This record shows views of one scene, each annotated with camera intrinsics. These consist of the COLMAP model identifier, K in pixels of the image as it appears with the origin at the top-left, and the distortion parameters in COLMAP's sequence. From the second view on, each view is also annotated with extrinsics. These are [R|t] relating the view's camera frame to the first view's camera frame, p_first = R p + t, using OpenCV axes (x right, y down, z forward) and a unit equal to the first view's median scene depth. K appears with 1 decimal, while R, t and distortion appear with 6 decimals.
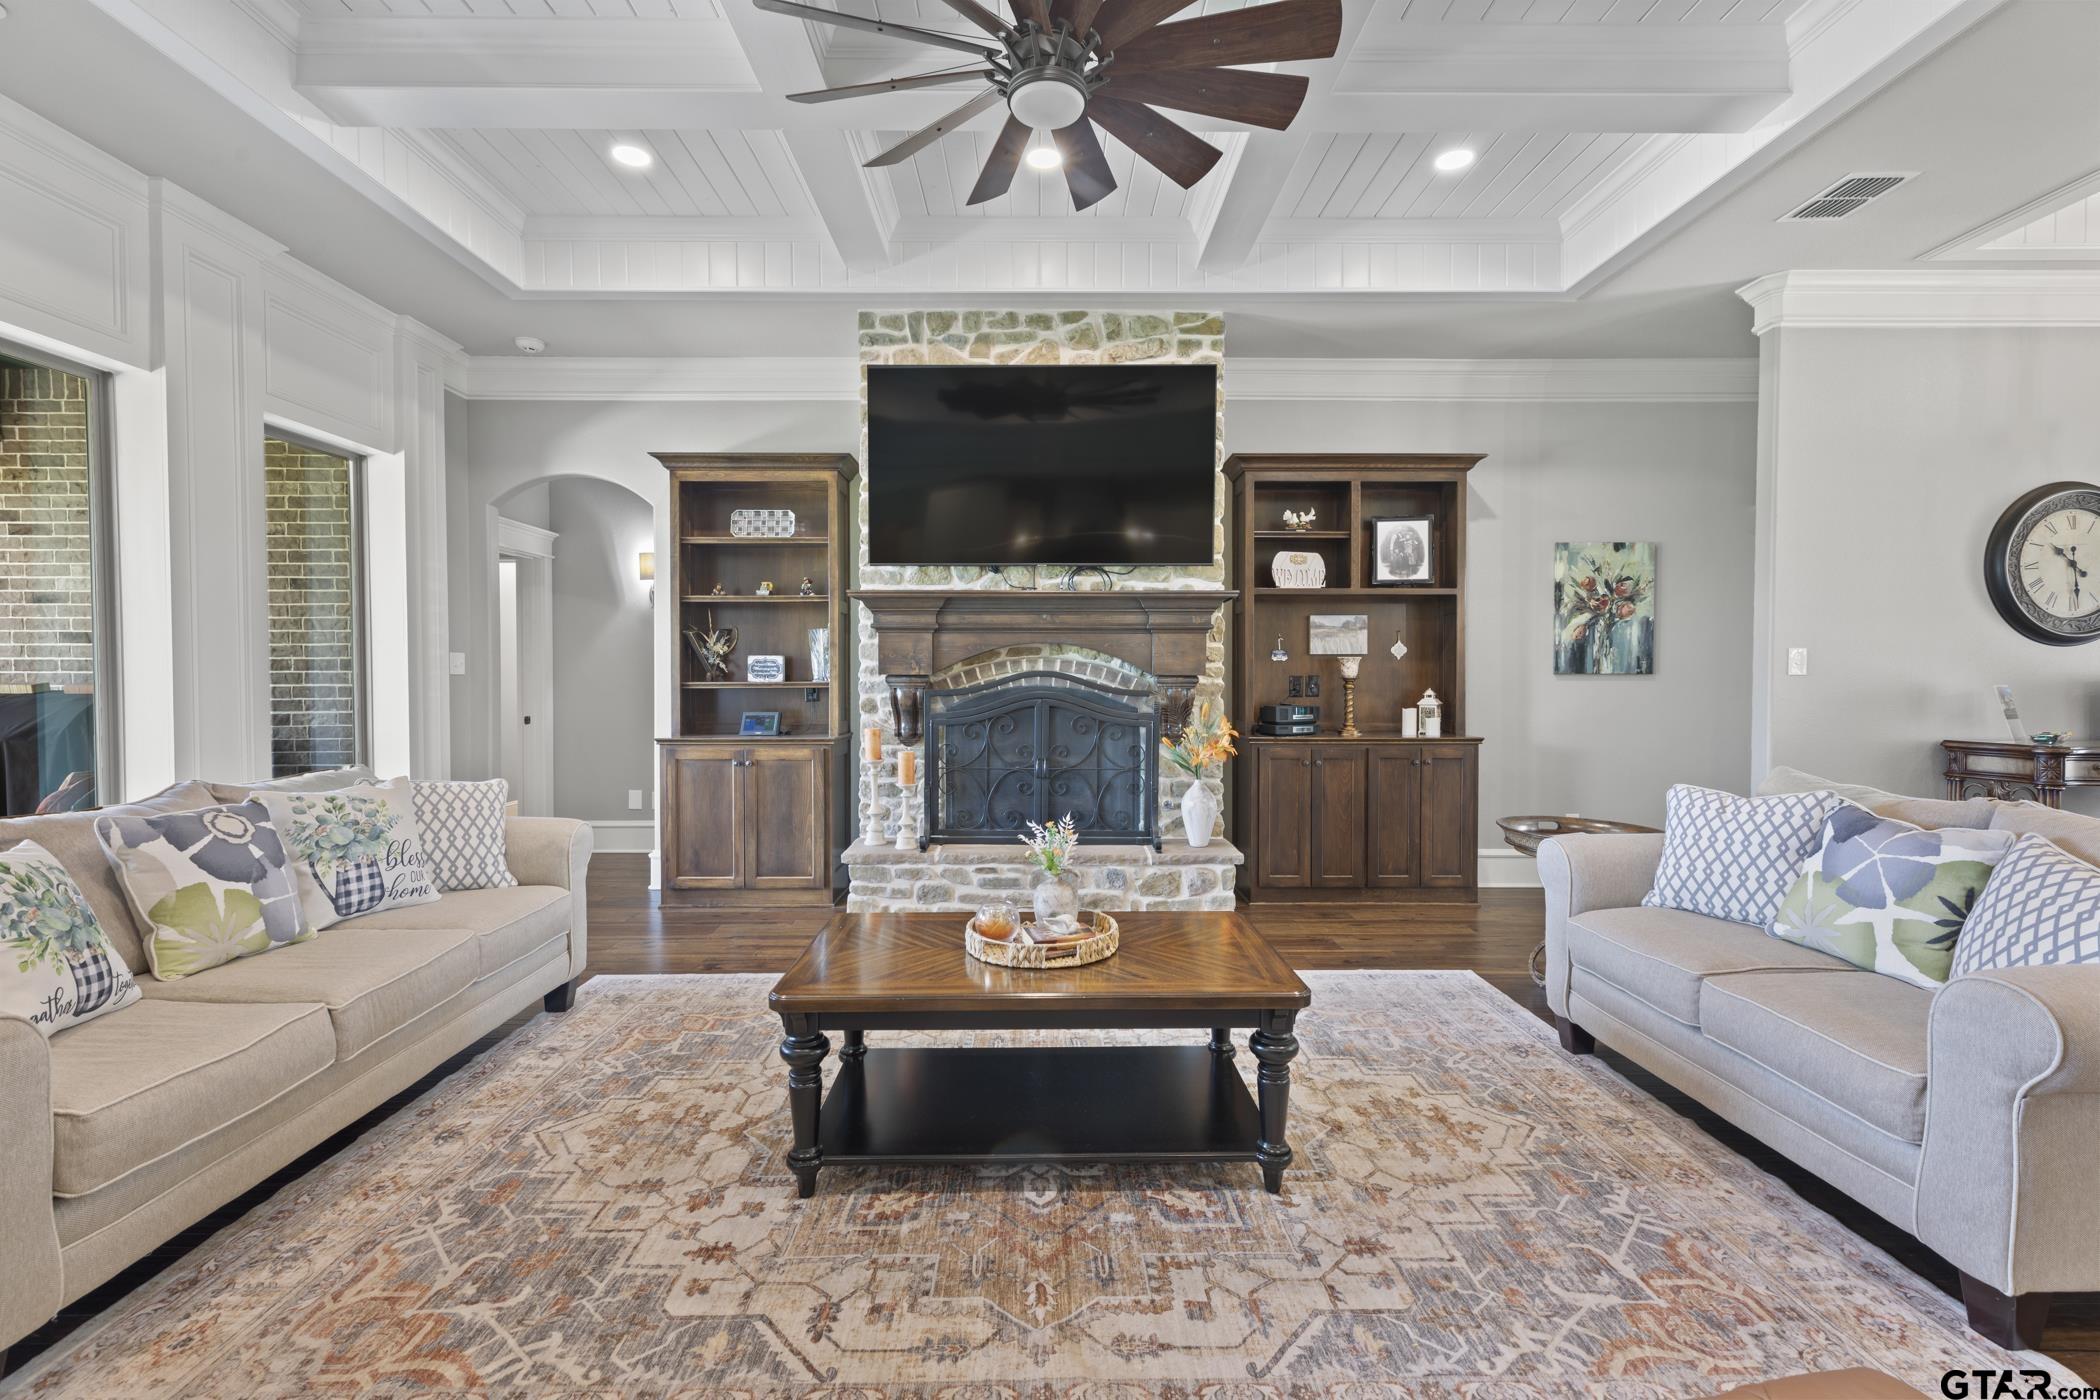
lens RADIAL K [[945.3, 0, 1046.4], [0, 945.3, 687.2], [0, 0, 1]] dist [0.007348, -0.000527]
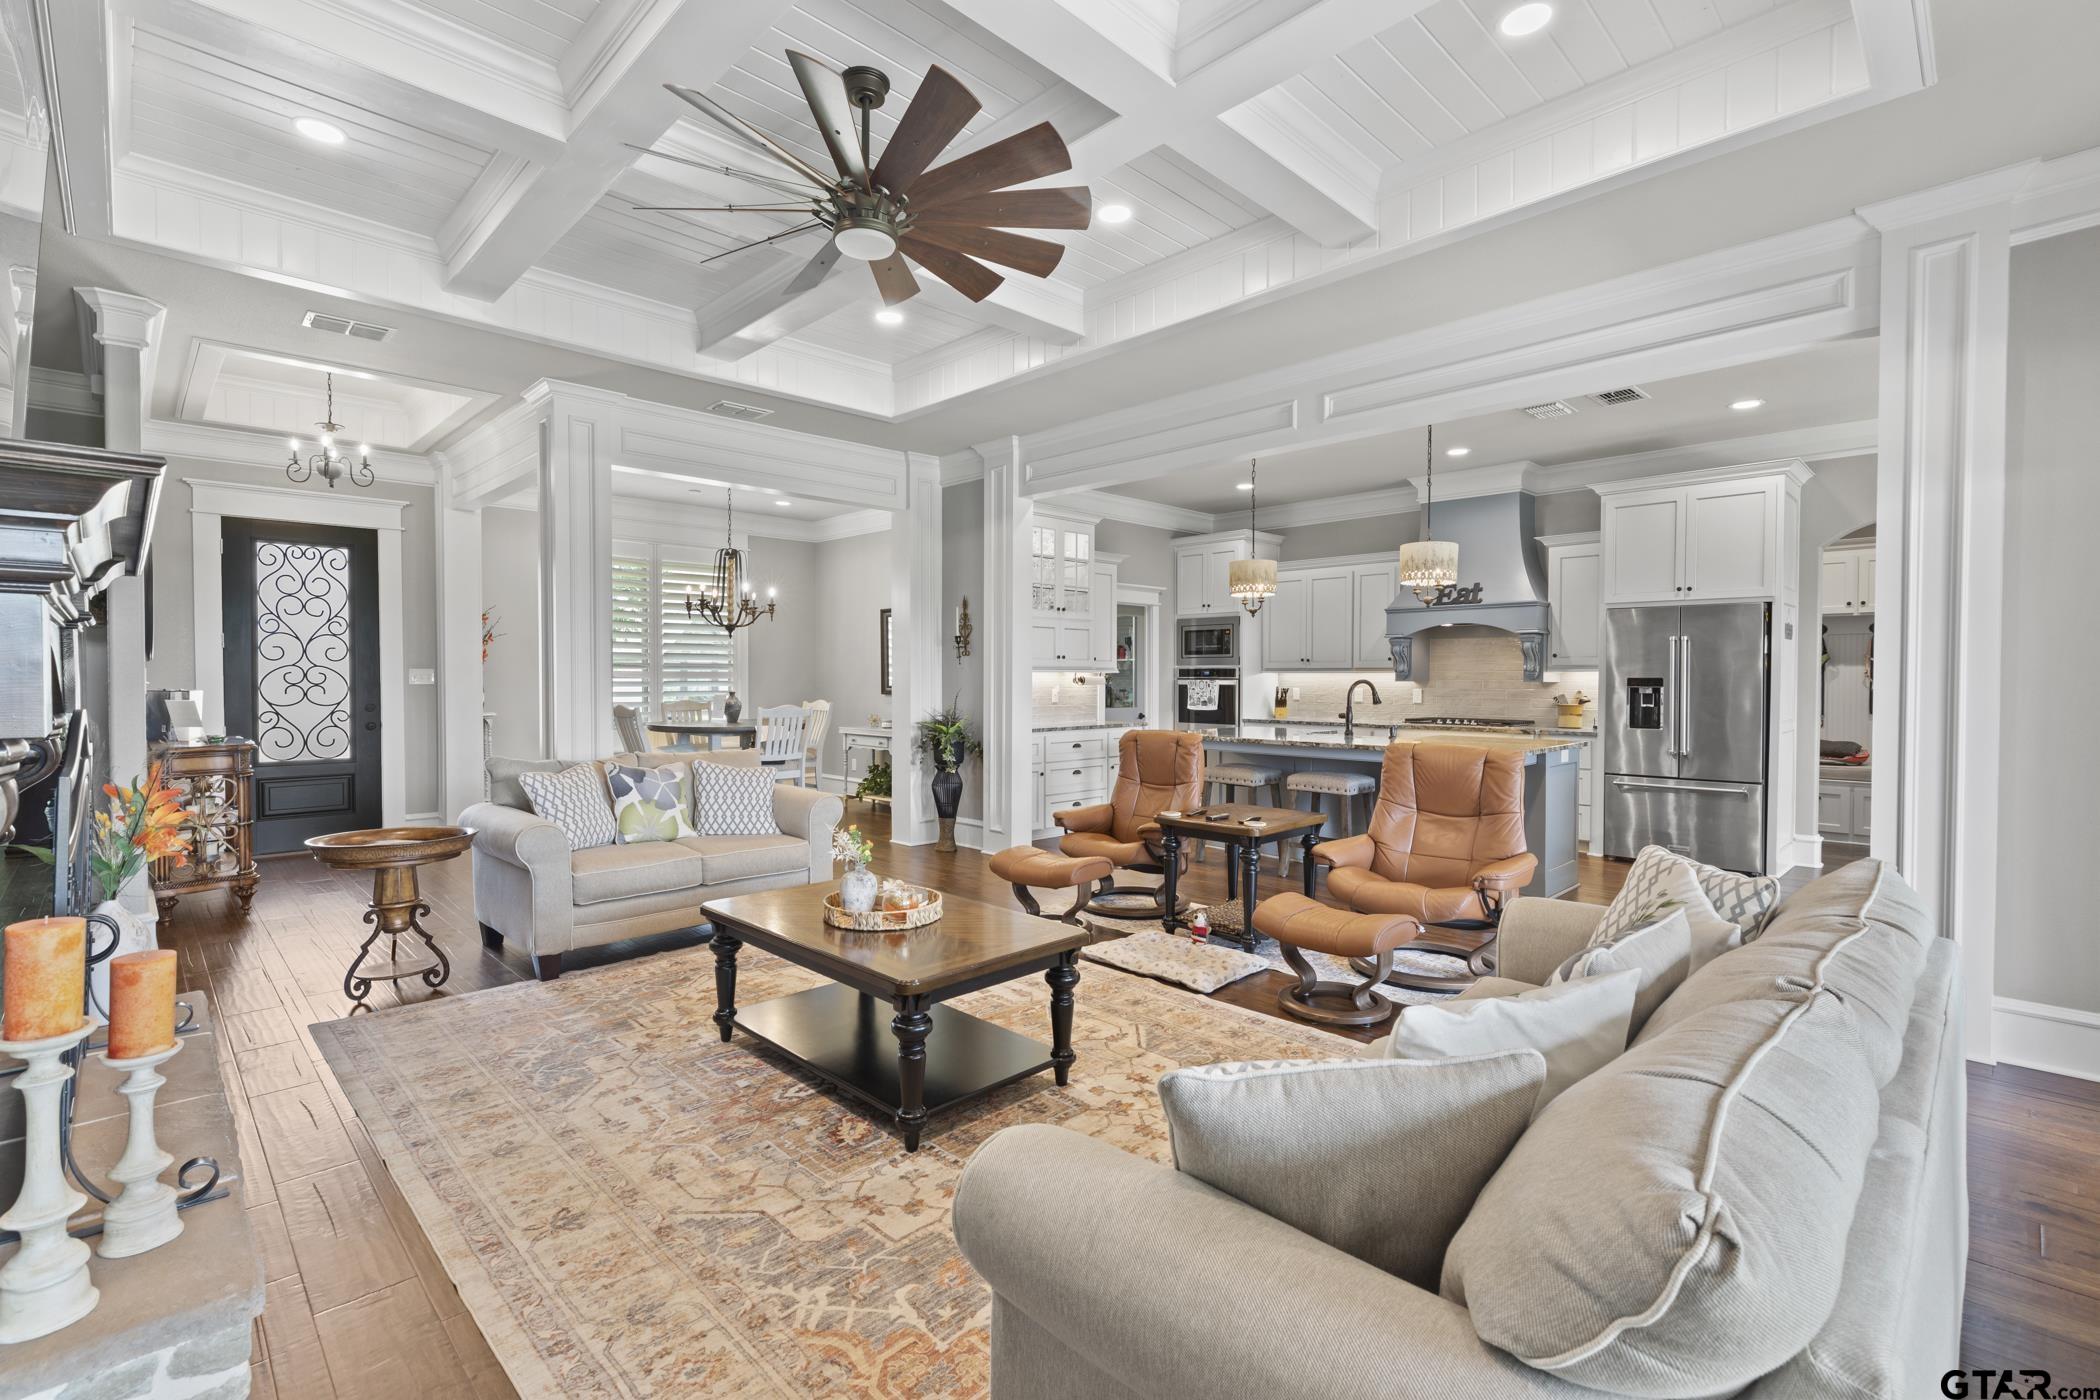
lens RADIAL K [[945.3, 0, 1041.1], [0, 945.3, 687.2], [0, 0, 1]] dist [0.007348, -0.000527]
pose [[-0.691935, -0.011280, 0.721871, -0.611297], [0.007977, 0.999697, 0.023268, -0.036712], [-0.721915, 0.021858, -0.691636, 0.983156]]
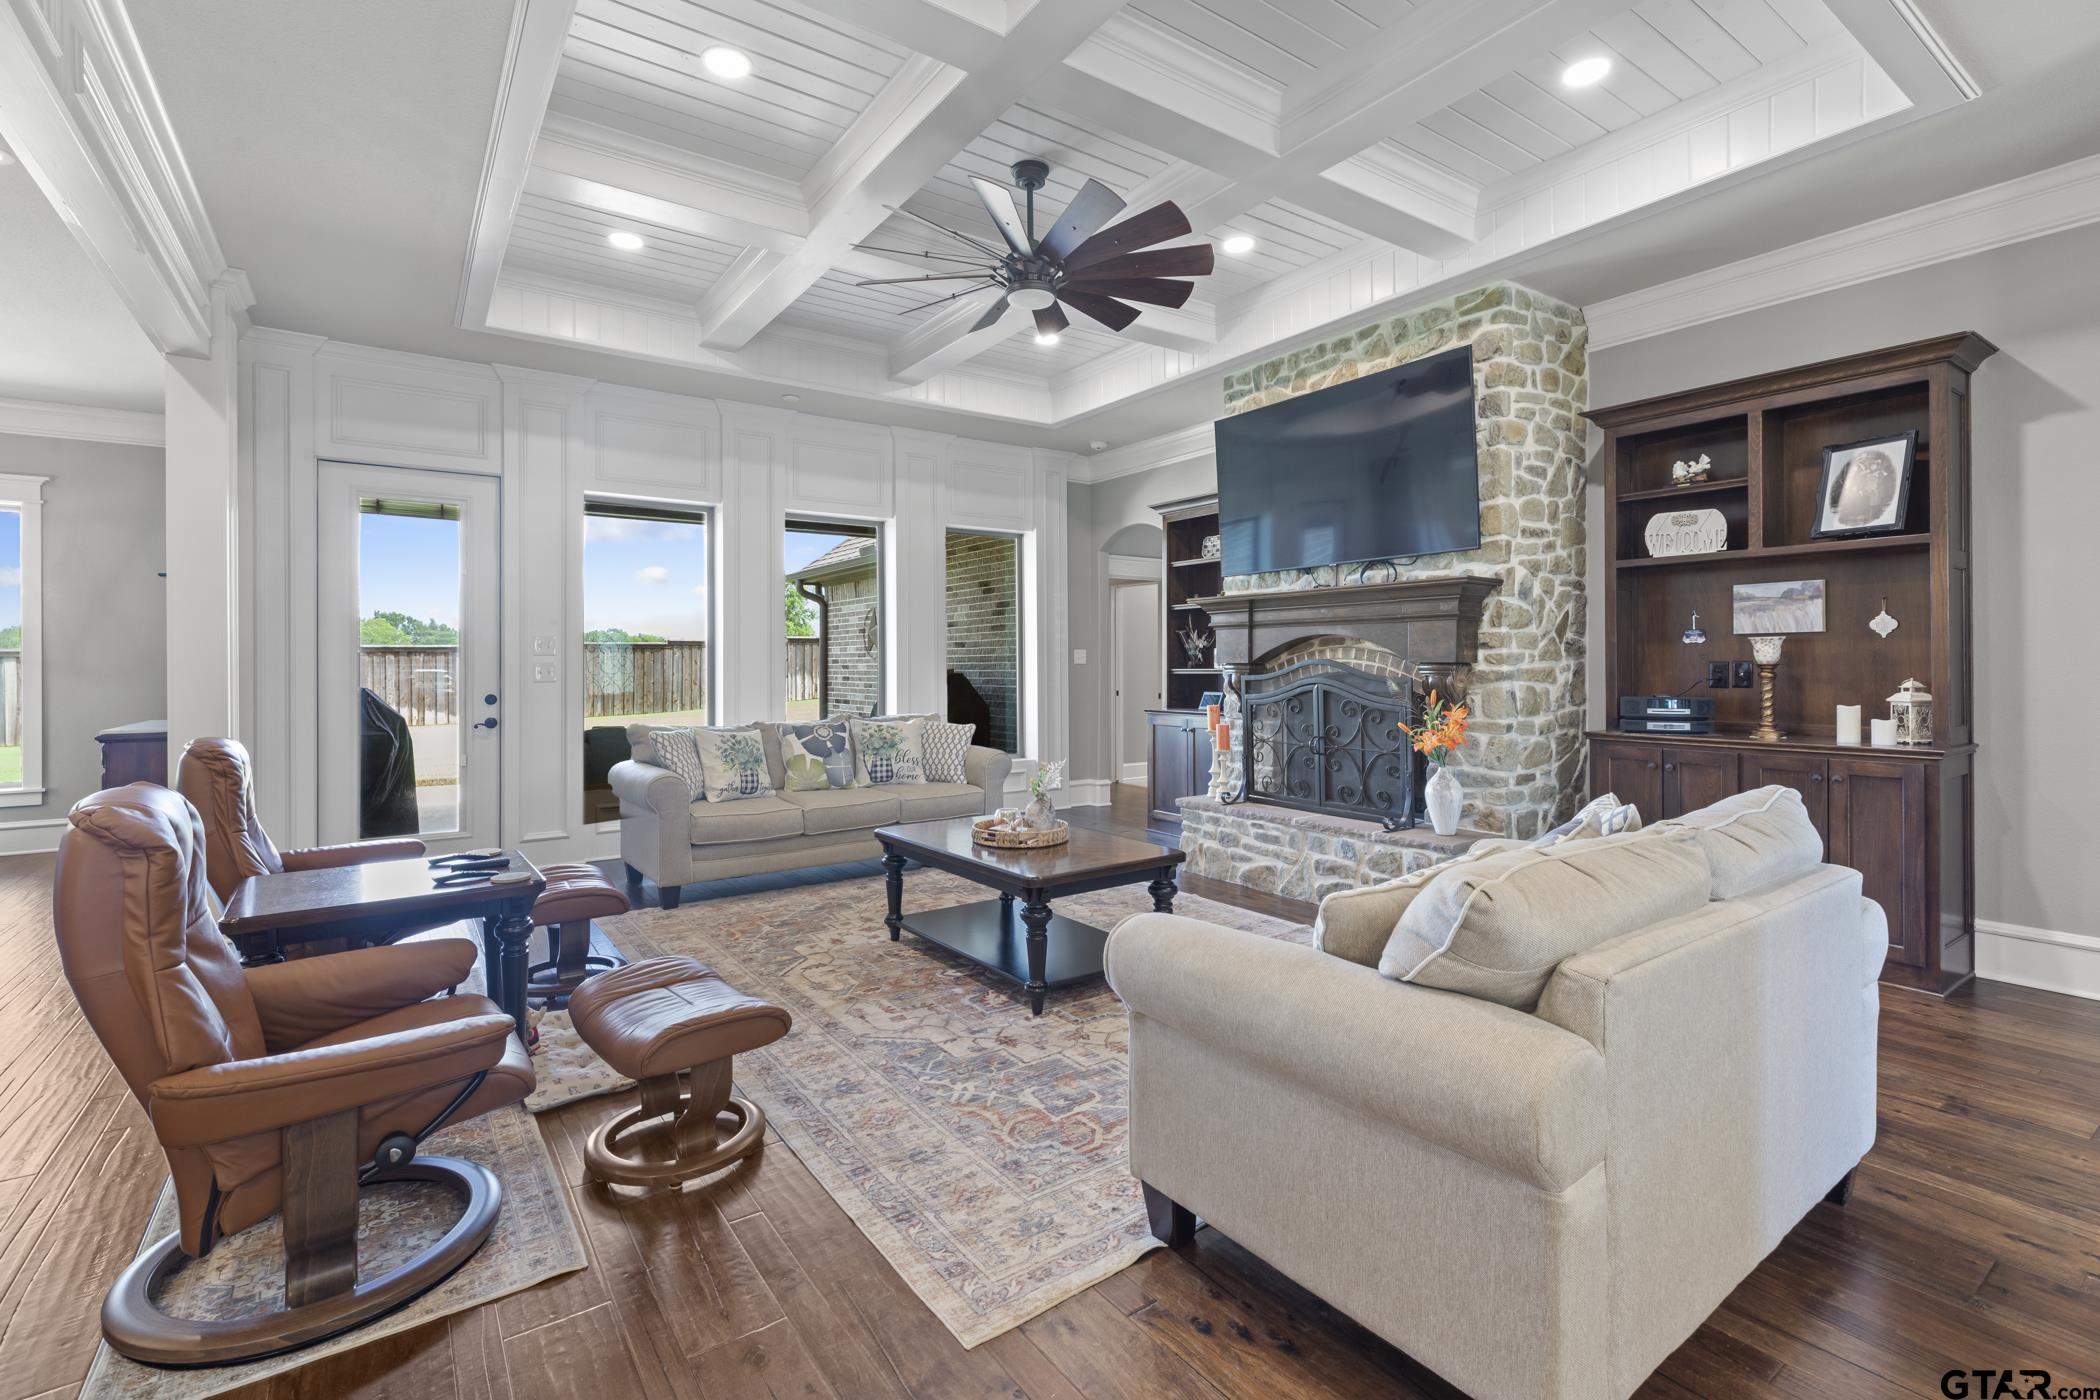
lens RADIAL K [[945.3, 0, 1038.5], [0, 945.3, 668.5], [0, 0, 1]] dist [0.007348, -0.000527]
pose [[0.563052, 0.000064, -0.826421, 0.739956], [-0.004232, 0.999987, -0.002805, -0.001899], [0.826410, 0.005077, 0.563045, 0.083899]]
